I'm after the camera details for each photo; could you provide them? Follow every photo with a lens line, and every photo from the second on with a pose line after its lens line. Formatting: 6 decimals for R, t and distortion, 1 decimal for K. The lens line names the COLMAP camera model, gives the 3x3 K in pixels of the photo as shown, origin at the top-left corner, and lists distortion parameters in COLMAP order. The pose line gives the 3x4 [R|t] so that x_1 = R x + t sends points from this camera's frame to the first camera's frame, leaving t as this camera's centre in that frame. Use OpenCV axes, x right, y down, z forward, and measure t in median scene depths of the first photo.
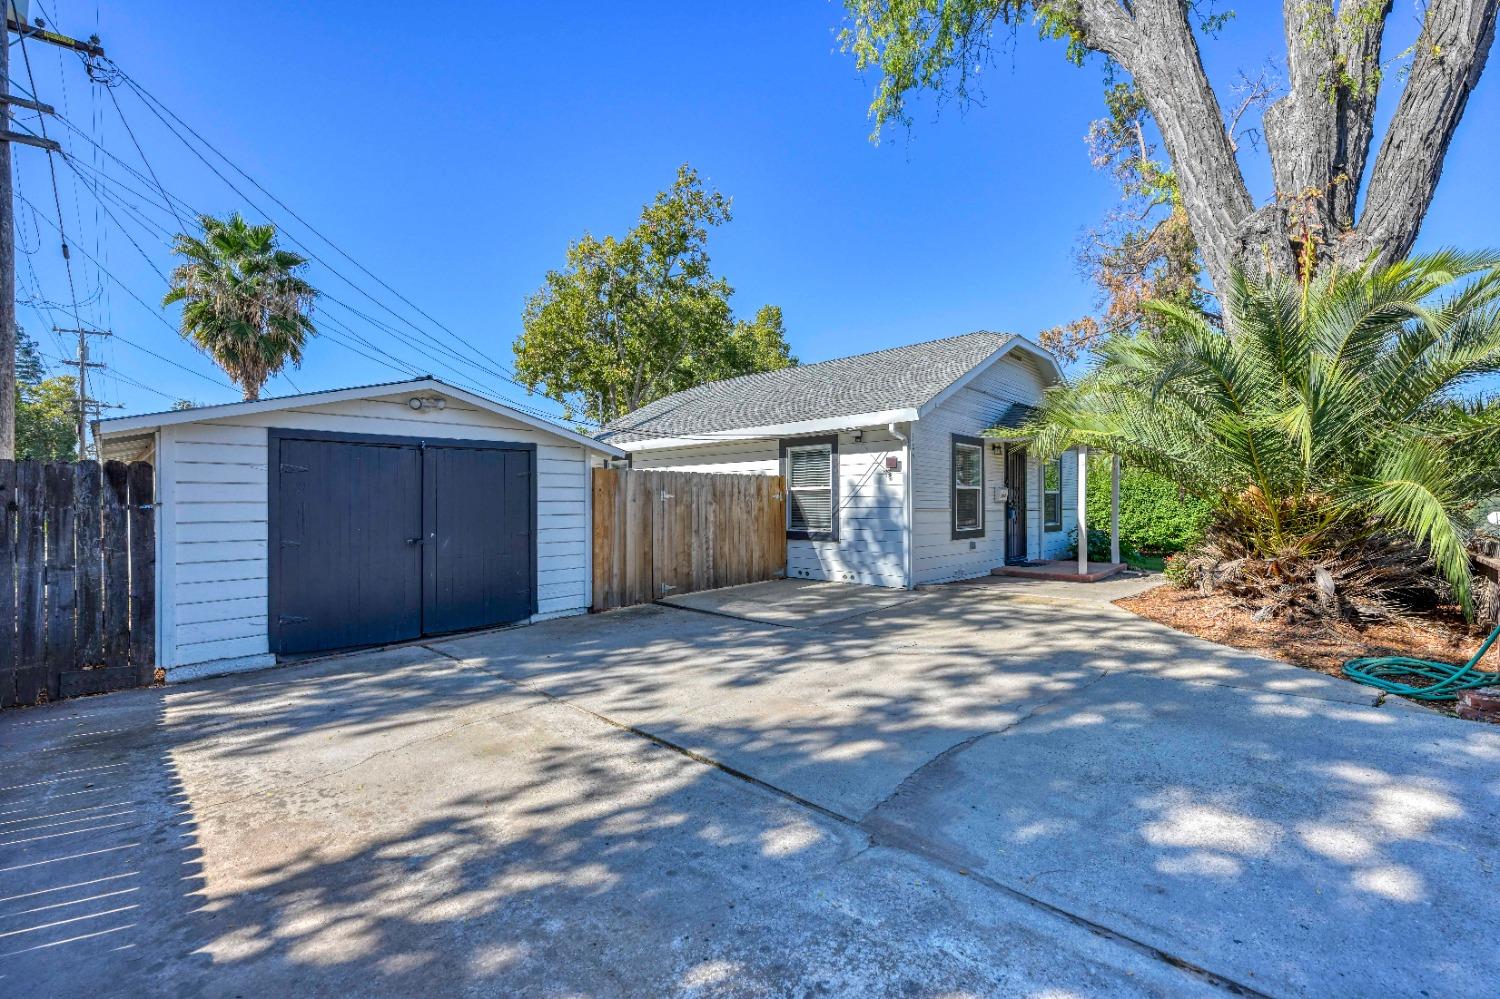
lens RADIAL K [[613.0, 0, 755.7], [0, 613.0, 500.6], [0, 0, 1]] dist [-0.001199, -0.001235]
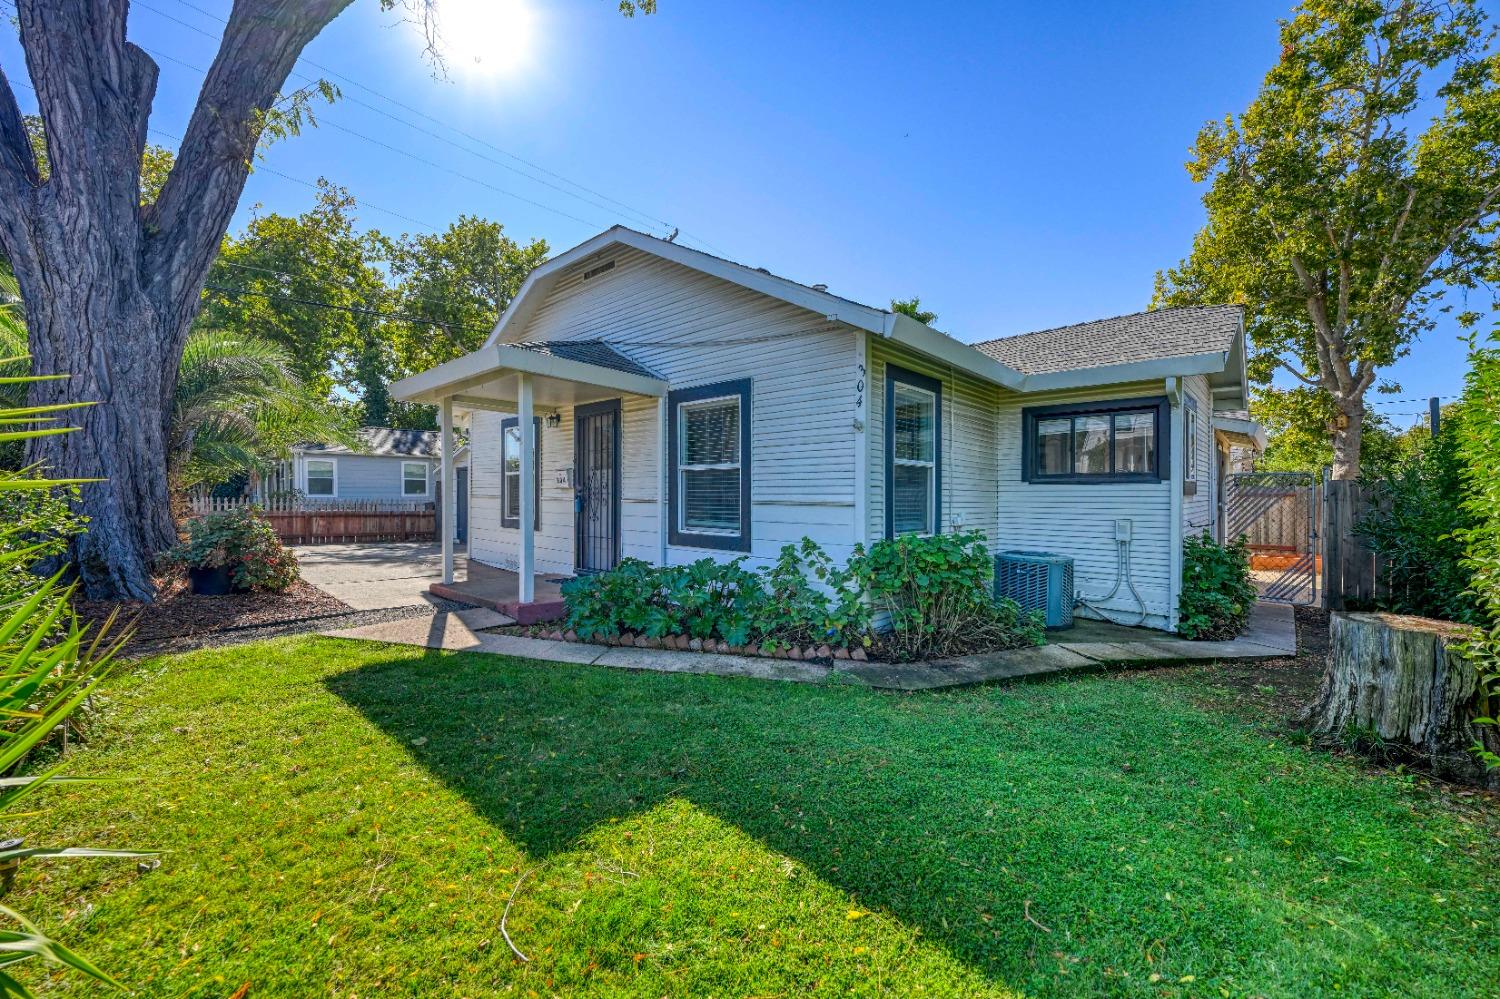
lens RADIAL K [[596.6, 0, 750.0], [0, 596.6, 499.5], [0, 0, 1]] dist [-0.000213, 0.000316]
pose [[0.005917, 0.005496, -0.999967, 1.343595], [-0.002330, 0.999982, 0.005482, 0.013844], [0.999980, 0.002297, 0.005930, 1.454332]]
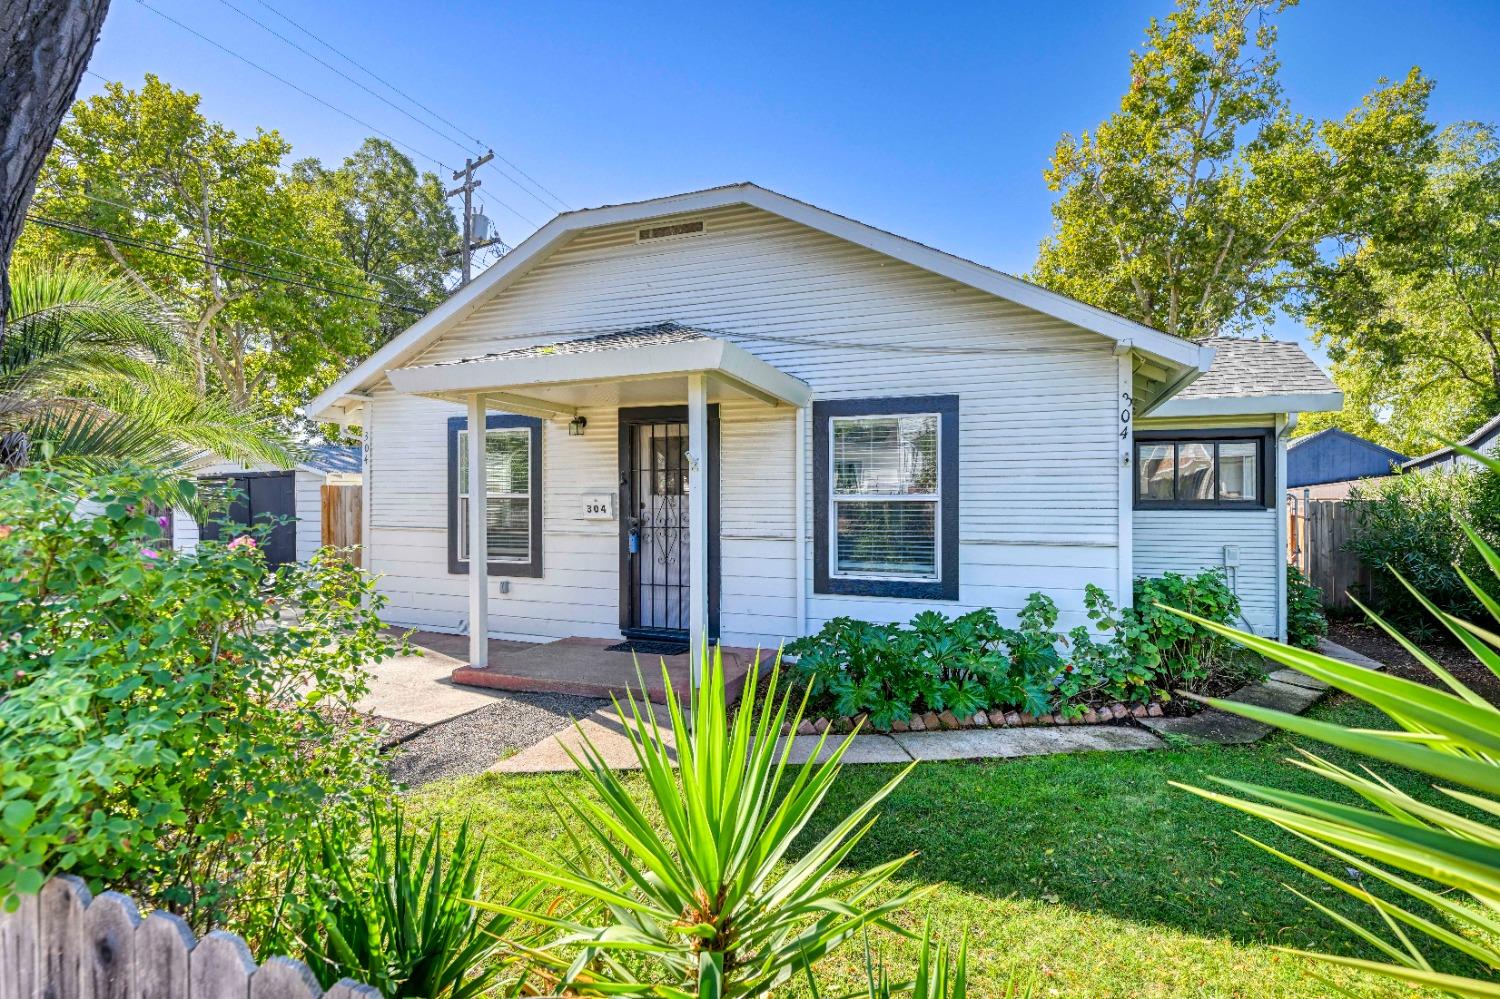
lens RADIAL K [[733.3, 0, 750.0], [0, 733.3, 499.5], [0, 0, 1]] dist [0.000173, 0.000093]
pose [[0.367105, -0.000117, -0.930179, 1.256787], [0.004829, 0.999987, 0.001780, -0.018791], [0.930167, -0.005146, 0.367101, 1.053509]]
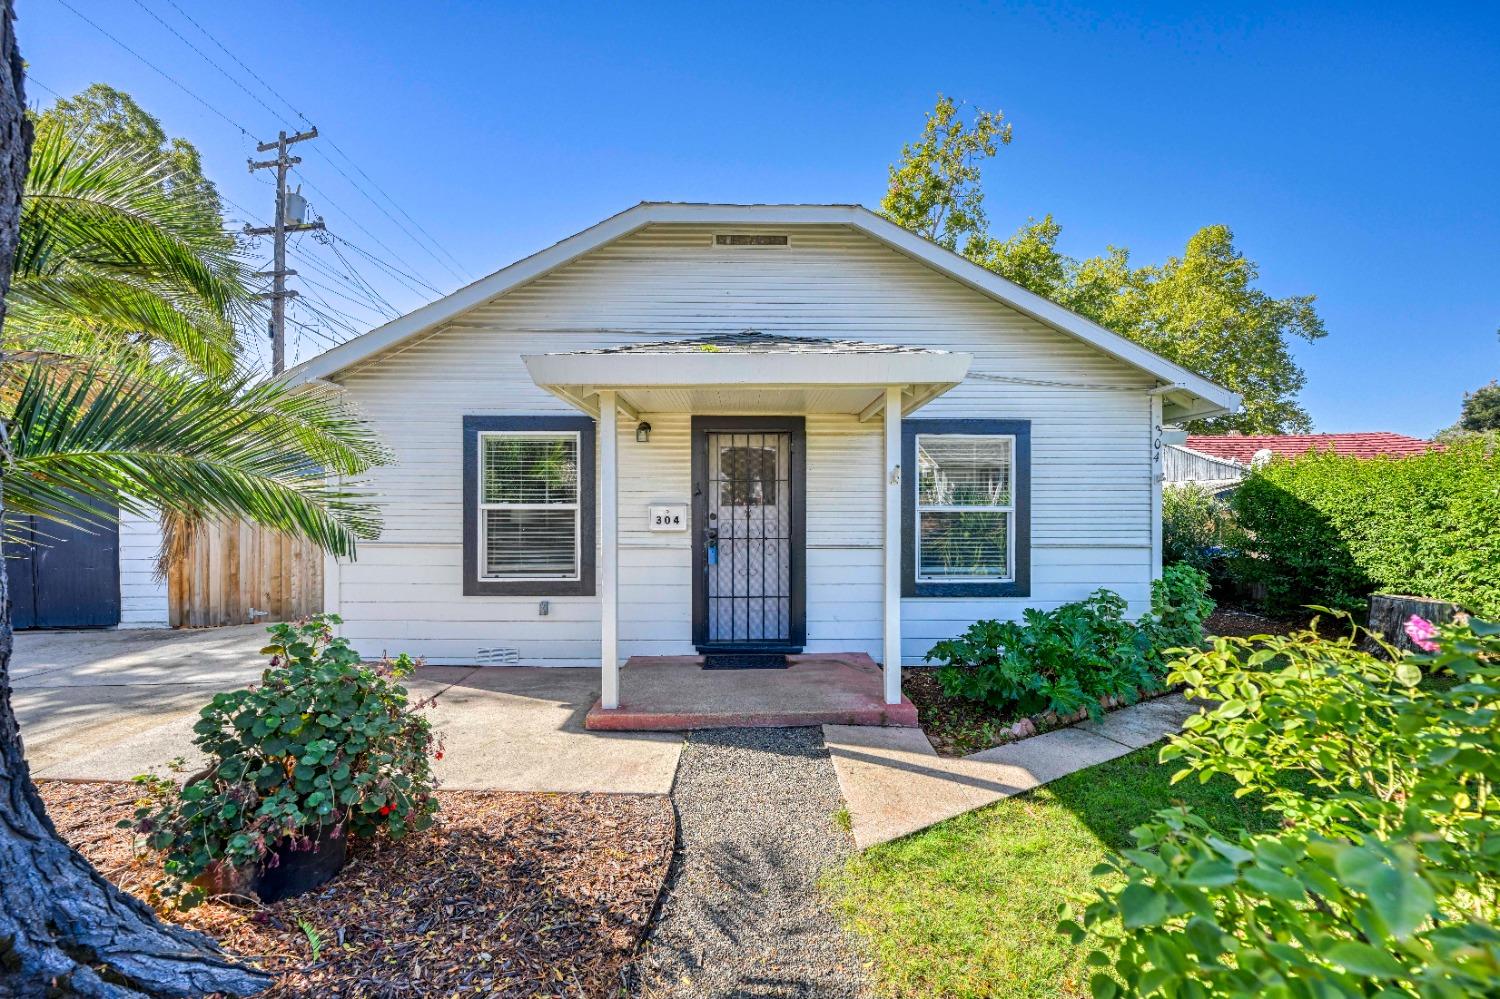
lens RADIAL K [[613.0, 0, 755.7], [0, 613.0, 500.6], [0, 0, 1]] dist [-0.001199, -0.001235]
pose [[0.694098, -0.000656, -0.719881, 0.981943], [0.004192, 0.999986, 0.003131, -0.029523], [0.719869, -0.005191, 0.694091, 0.824518]]
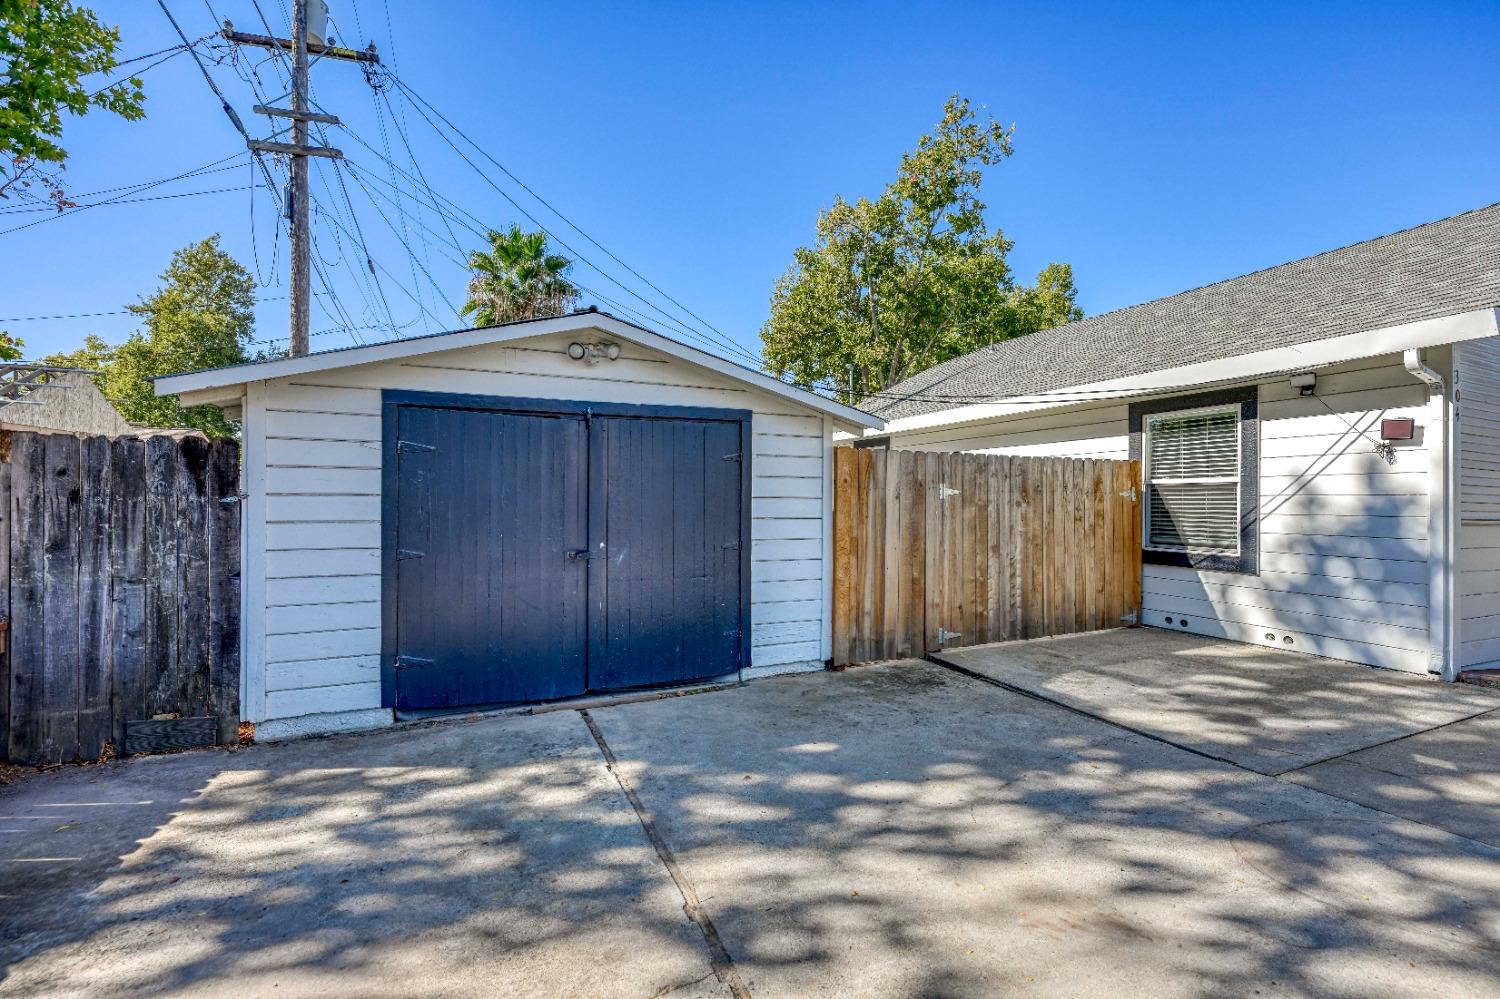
lens RADIAL K [[656.6, 0, 750.0], [0, 656.6, 499.5], [0, 0, 1]] dist [-0.000247, -0.000146]
pose [[0.920275, 0.009213, -0.391163, -0.062285], [-0.009518, 0.999954, 0.001158, 0.001788], [0.391156, 0.002657, 0.920321, 0.268022]]
